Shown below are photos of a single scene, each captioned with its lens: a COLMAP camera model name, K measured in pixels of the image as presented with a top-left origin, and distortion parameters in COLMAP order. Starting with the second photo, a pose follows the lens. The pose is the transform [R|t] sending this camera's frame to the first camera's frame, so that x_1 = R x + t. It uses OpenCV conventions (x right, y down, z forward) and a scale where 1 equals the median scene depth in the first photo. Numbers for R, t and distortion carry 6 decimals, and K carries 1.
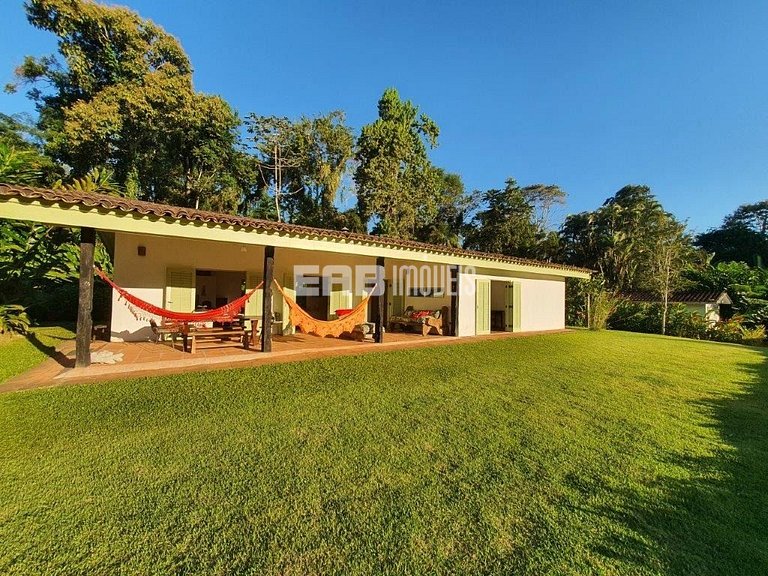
lens RADIAL K [[305.8, 0, 384.0], [0, 305.8, 288.0], [0, 0, 1]] dist [-0.001132, -0.000352]
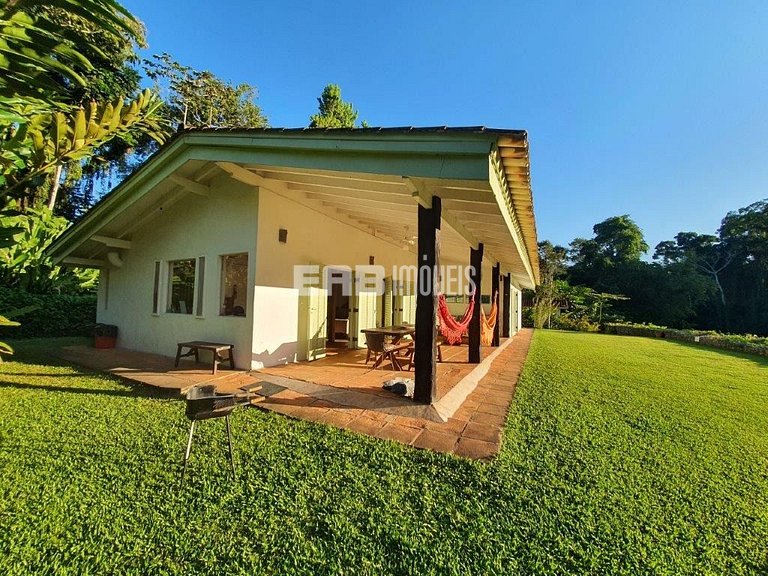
lens RADIAL K [[304.9, 0, 381.3], [0, 304.9, 287.9], [0, 0, 1]] dist [0.001235, -0.000060]
pose [[0.878098, 0.031469, 0.477446, -0.518467], [-0.027099, 0.999504, -0.016040, 0.001017], [-0.477714, 0.001147, 0.878515, 0.147940]]
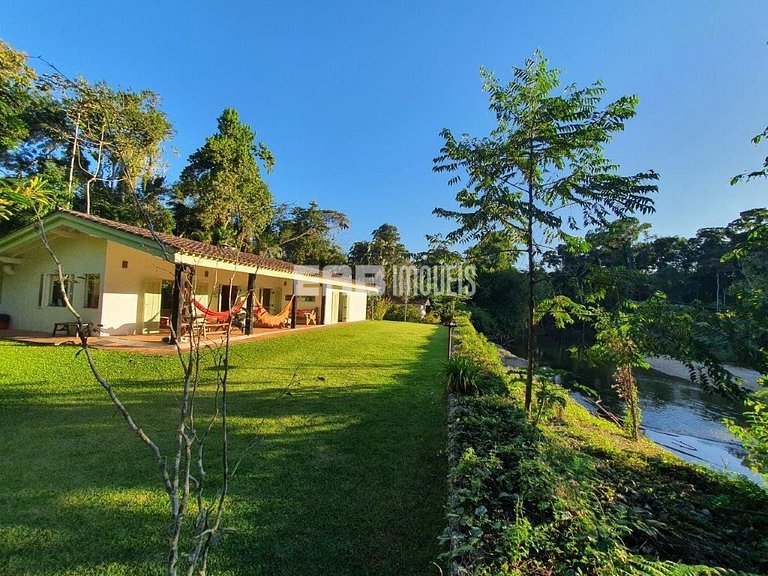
lens RADIAL K [[304.9, 0, 381.3], [0, 304.9, 287.9], [0, 0, 1]] dist [0.001235, -0.000060]
pose [[0.768383, 0.040892, 0.638682, -0.437479], [-0.044761, 0.998947, -0.010107, -0.033399], [-0.638423, -0.020822, 0.769404, -0.372797]]
